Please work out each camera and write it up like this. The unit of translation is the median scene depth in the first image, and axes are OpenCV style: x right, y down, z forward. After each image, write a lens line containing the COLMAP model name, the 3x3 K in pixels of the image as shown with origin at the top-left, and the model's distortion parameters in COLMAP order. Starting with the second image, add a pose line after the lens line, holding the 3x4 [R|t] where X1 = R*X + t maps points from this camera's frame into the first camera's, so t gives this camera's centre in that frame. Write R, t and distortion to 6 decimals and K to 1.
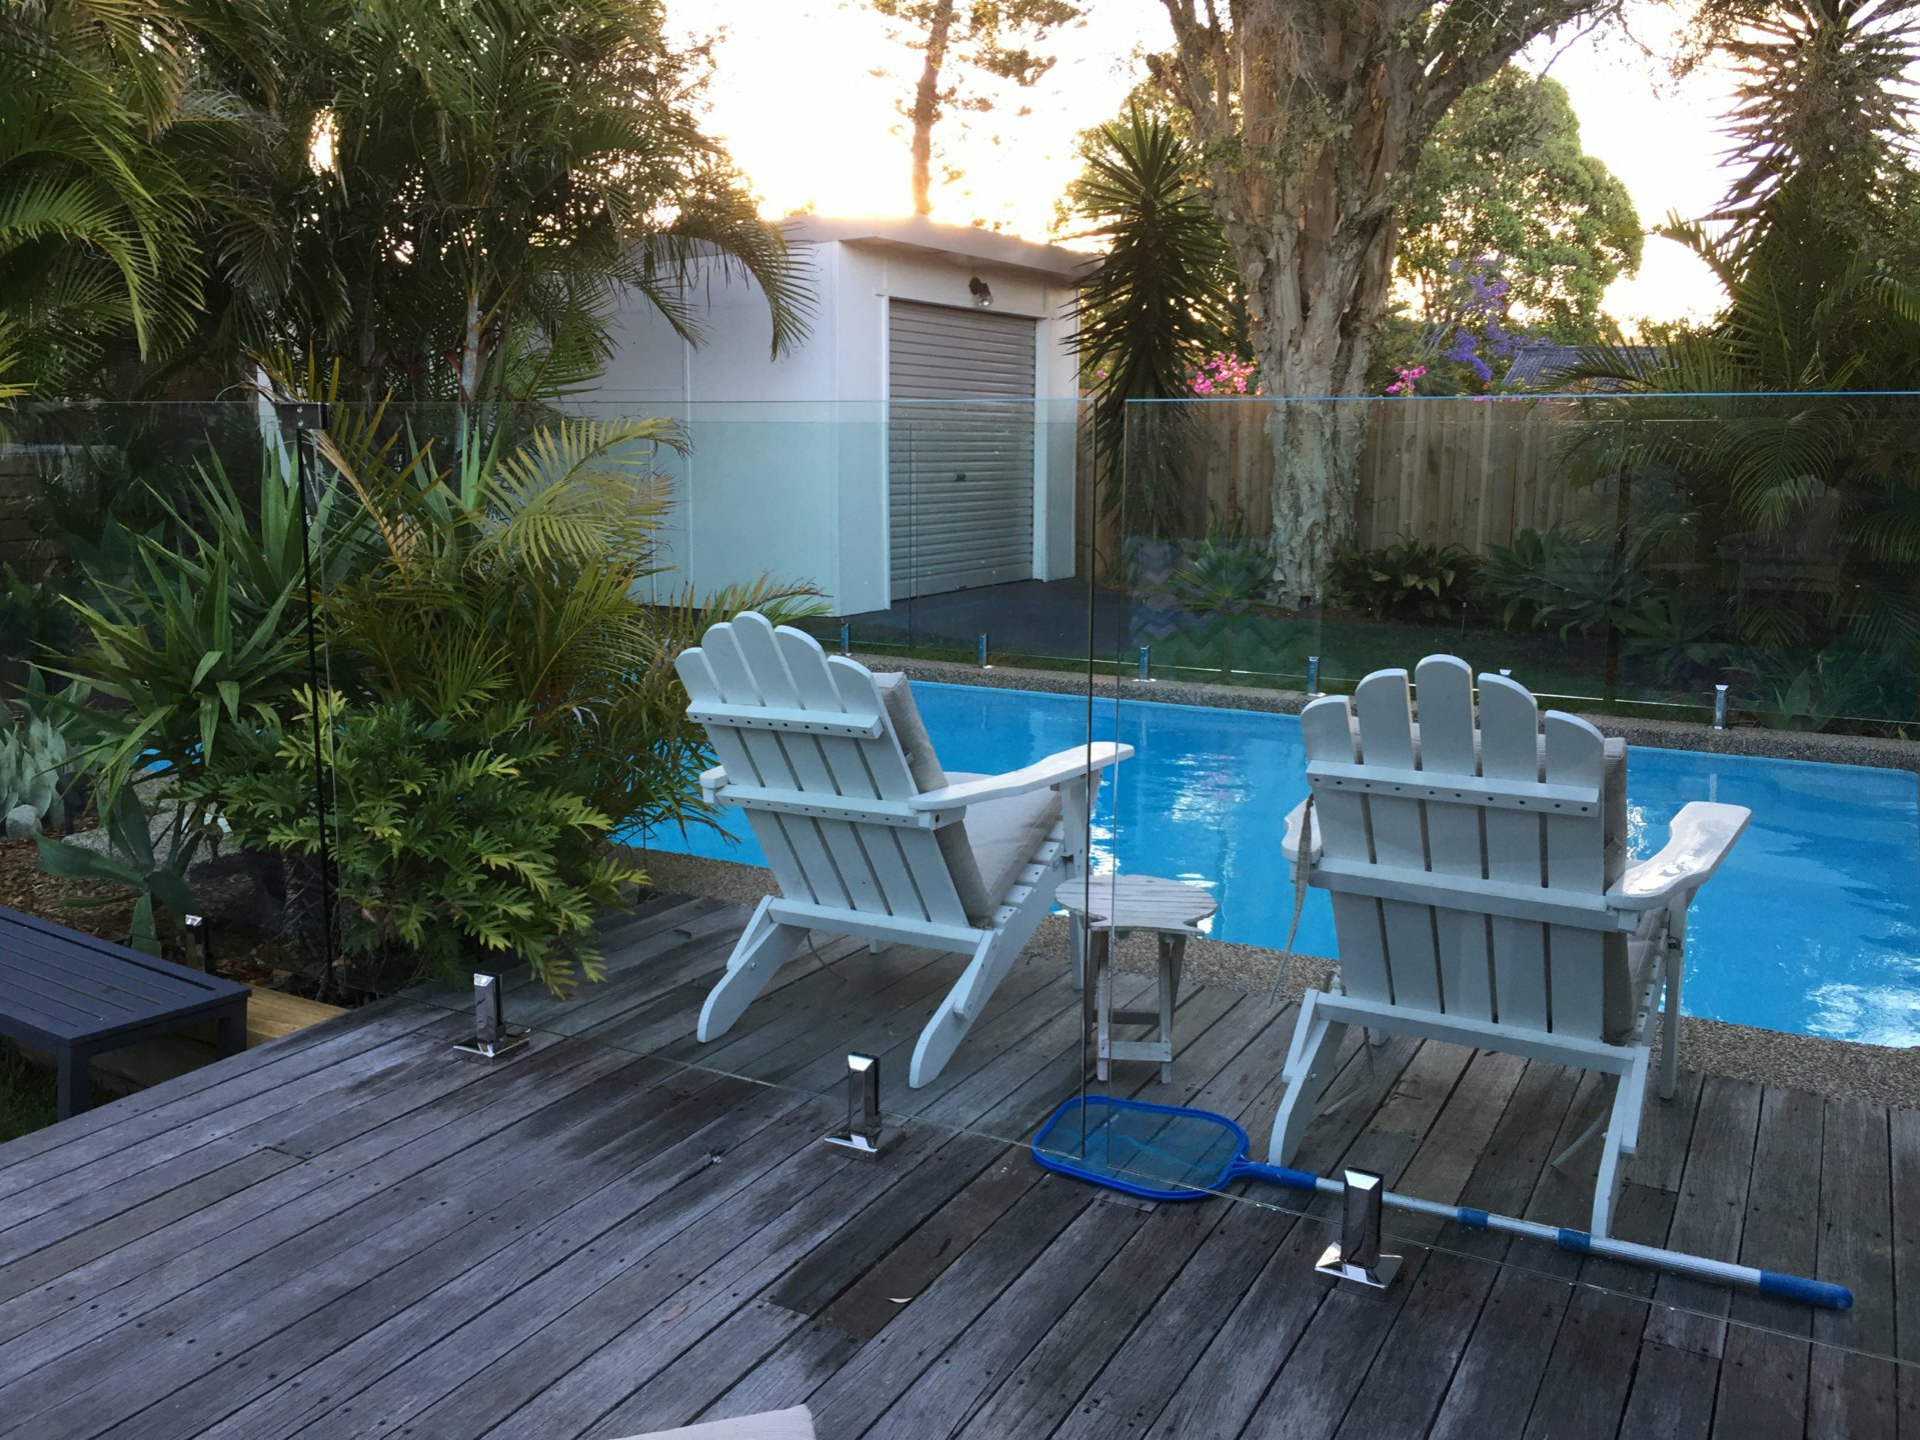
lens RADIAL K [[1637.2, 0, 948.5], [0, 1637.2, 691.1], [0, 0, 1]] dist [0.105202, -0.145875]
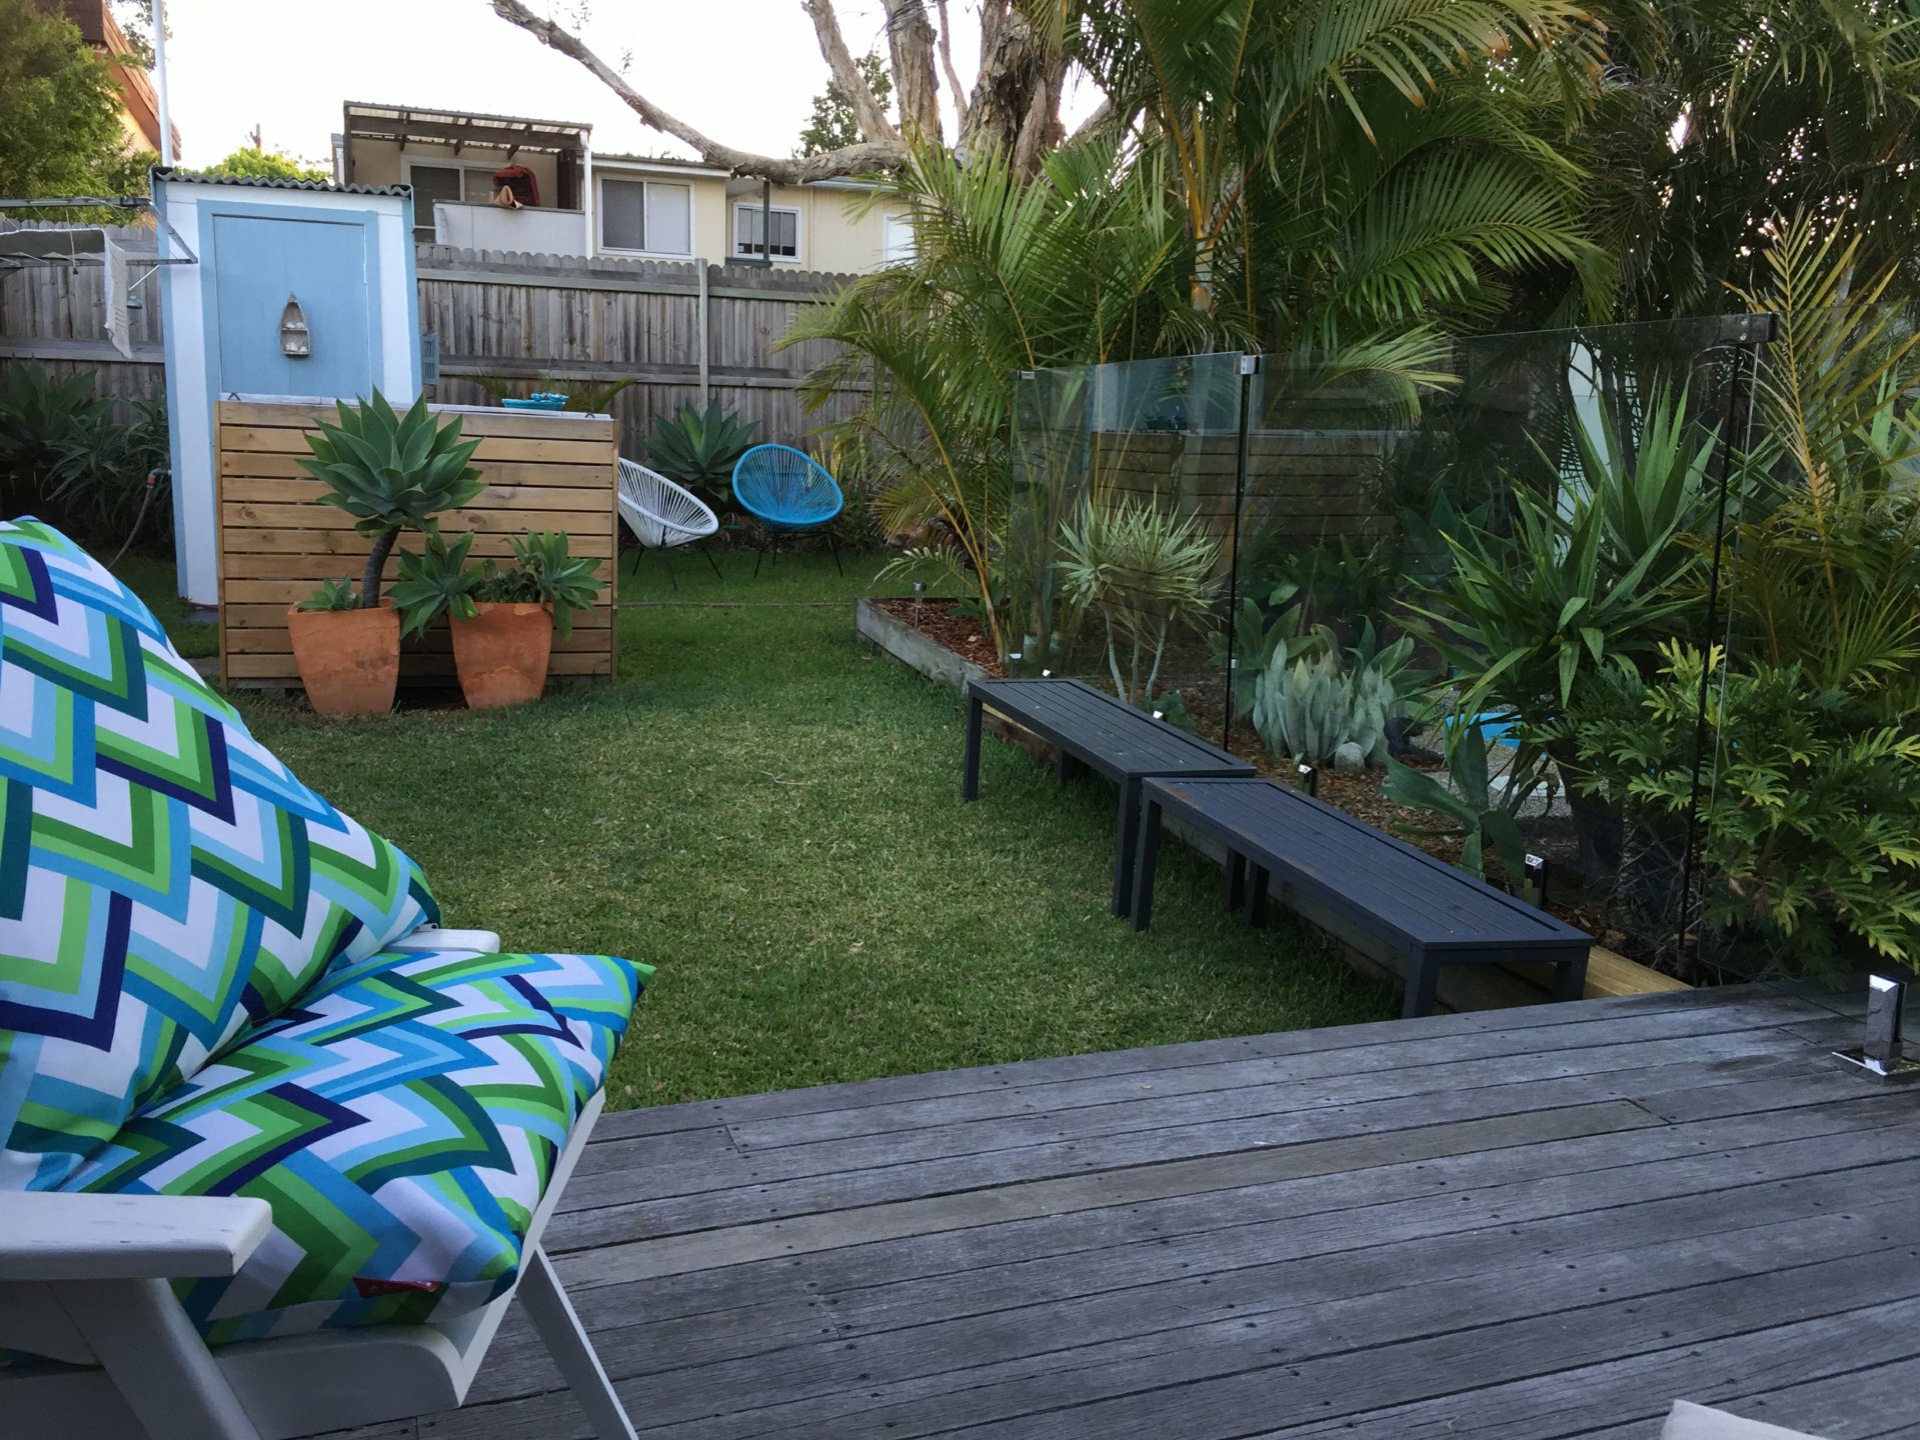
lens RADIAL K [[1637.2, 0, 948.5], [0, 1637.2, 691.1], [0, 0, 1]] dist [0.105202, -0.145875]
pose [[0.750585, 0.114517, -0.650775, -0.093870], [-0.124666, 0.991723, 0.030729, 0.054747], [0.648907, 0.058065, 0.758649, 0.030283]]
